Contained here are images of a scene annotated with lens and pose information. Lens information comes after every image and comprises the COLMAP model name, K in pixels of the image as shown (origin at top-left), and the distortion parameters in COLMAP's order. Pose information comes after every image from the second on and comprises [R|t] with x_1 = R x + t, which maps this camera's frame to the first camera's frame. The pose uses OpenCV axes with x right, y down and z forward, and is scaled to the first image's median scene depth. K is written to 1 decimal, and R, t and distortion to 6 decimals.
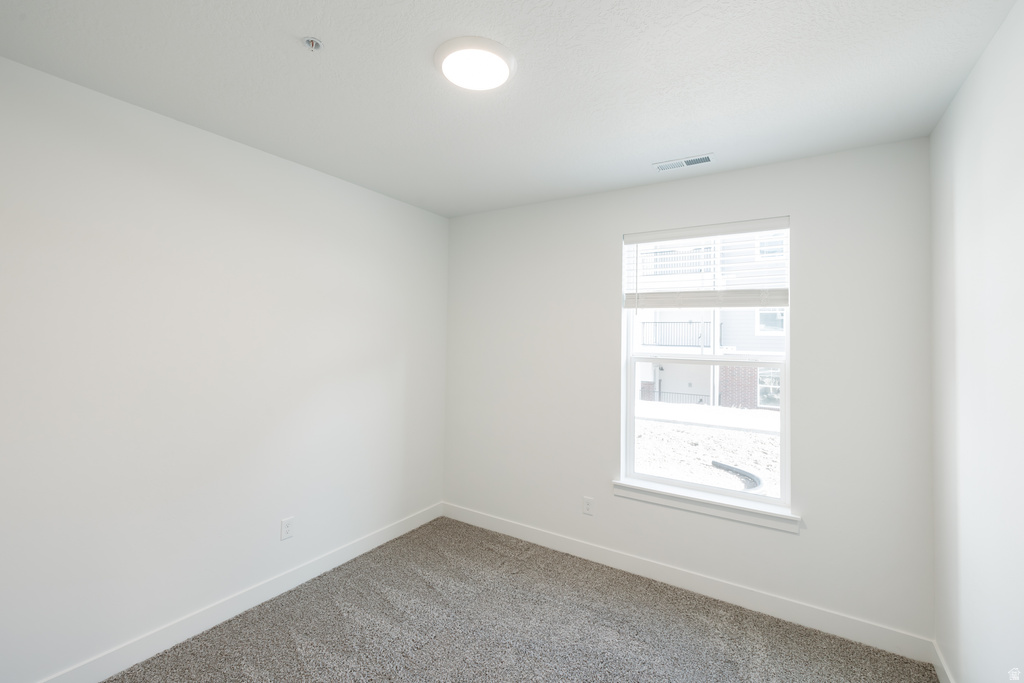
lens RADIAL K [[415.2, 0, 495.3], [0, 415.2, 324.6], [0, 0, 1]] dist [0.000074, 0.000014]
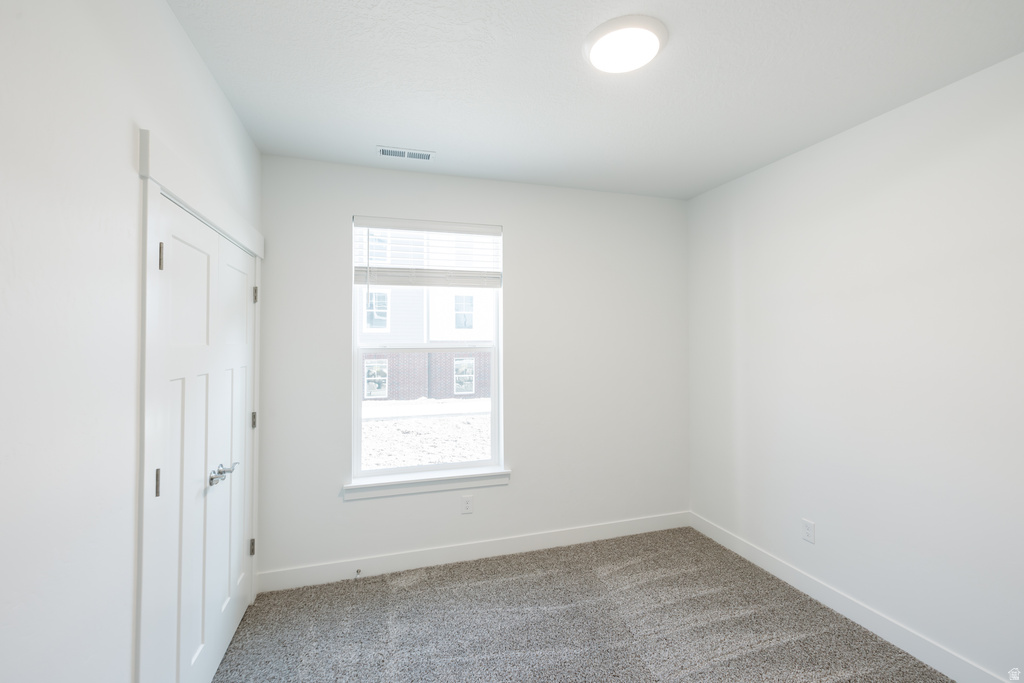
lens RADIAL K [[433.3, 0, 515.7], [0, 433.3, 328.6], [0, 0, 1]] dist [-0.001044, -0.000054]
pose [[0.671355, -0.012274, 0.741034, -0.163971], [-0.012059, 0.999550, 0.027481, 0.001298], [-0.741038, -0.027386, 0.670905, 0.096957]]
